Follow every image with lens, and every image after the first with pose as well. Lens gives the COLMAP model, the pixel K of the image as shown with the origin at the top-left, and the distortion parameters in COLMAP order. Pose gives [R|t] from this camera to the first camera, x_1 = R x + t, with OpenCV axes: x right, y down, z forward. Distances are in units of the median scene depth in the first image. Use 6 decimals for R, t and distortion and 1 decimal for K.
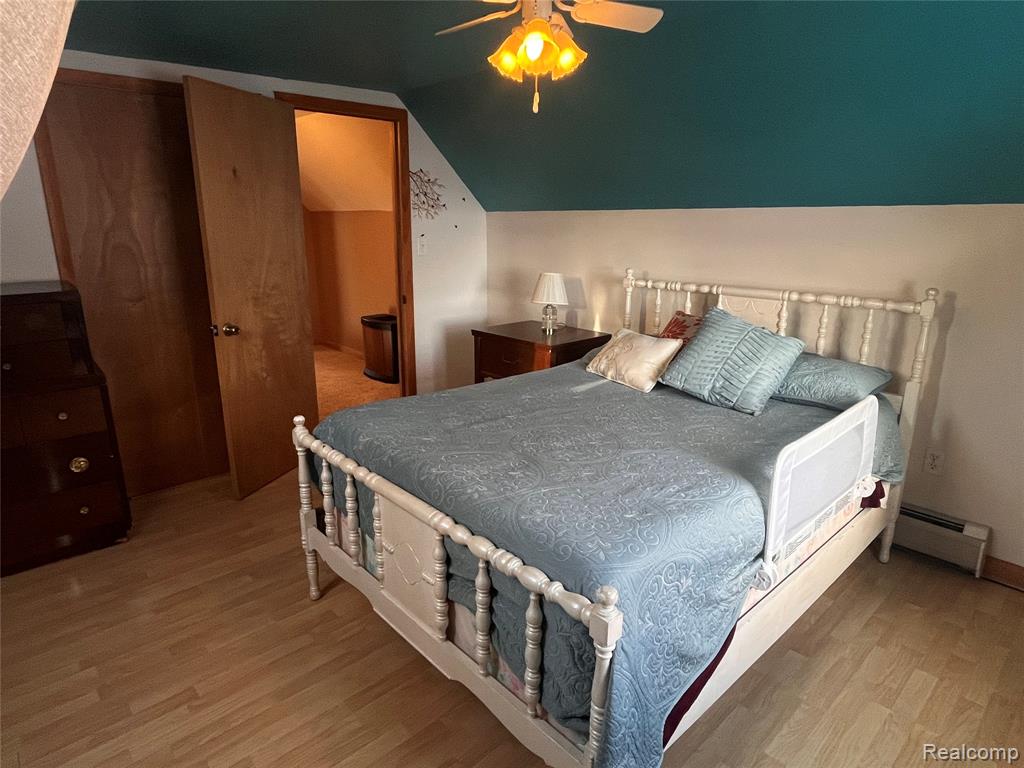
lens RADIAL K [[586.8, 0, 509.6], [0, 586.8, 383.0], [0, 0, 1]] dist [-0.001514, -0.000503]
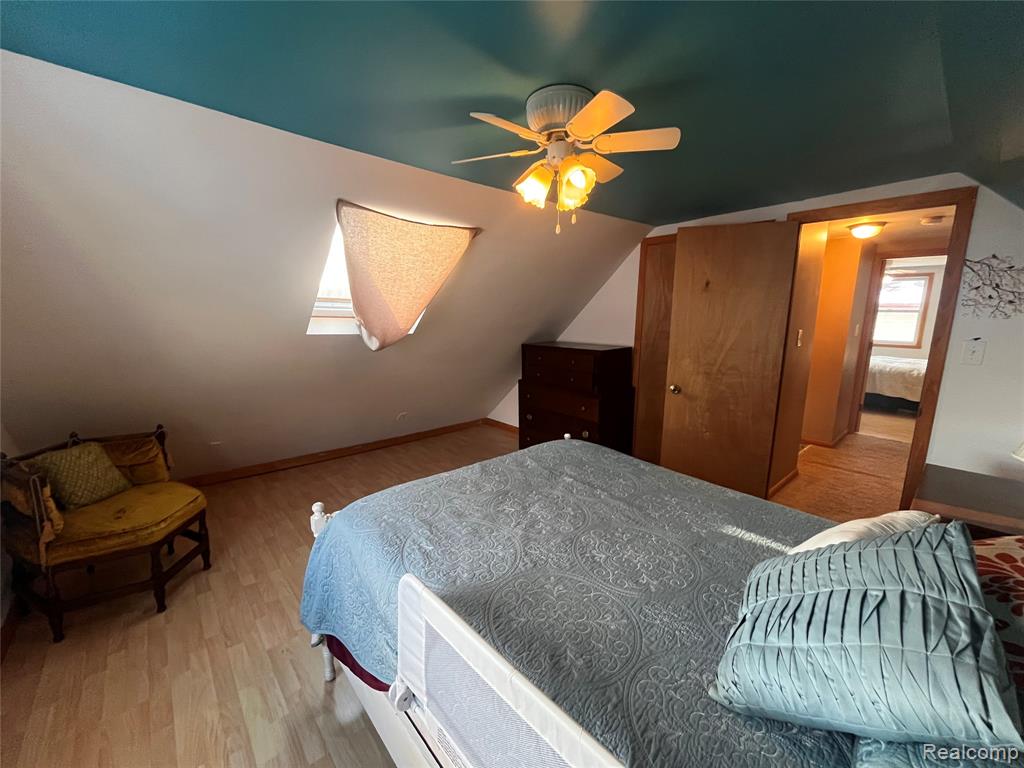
lens RADIAL K [[416.9, 0, 512.0], [0, 416.9, 384.0], [0, 0, 1]] dist [-0.000363, -0.000095]
pose [[-0.012353, 0.165556, -0.986123, 0.446007], [-0.272353, 0.948355, 0.162627, -0.129806], [0.962118, 0.270582, 0.033374, 0.449938]]
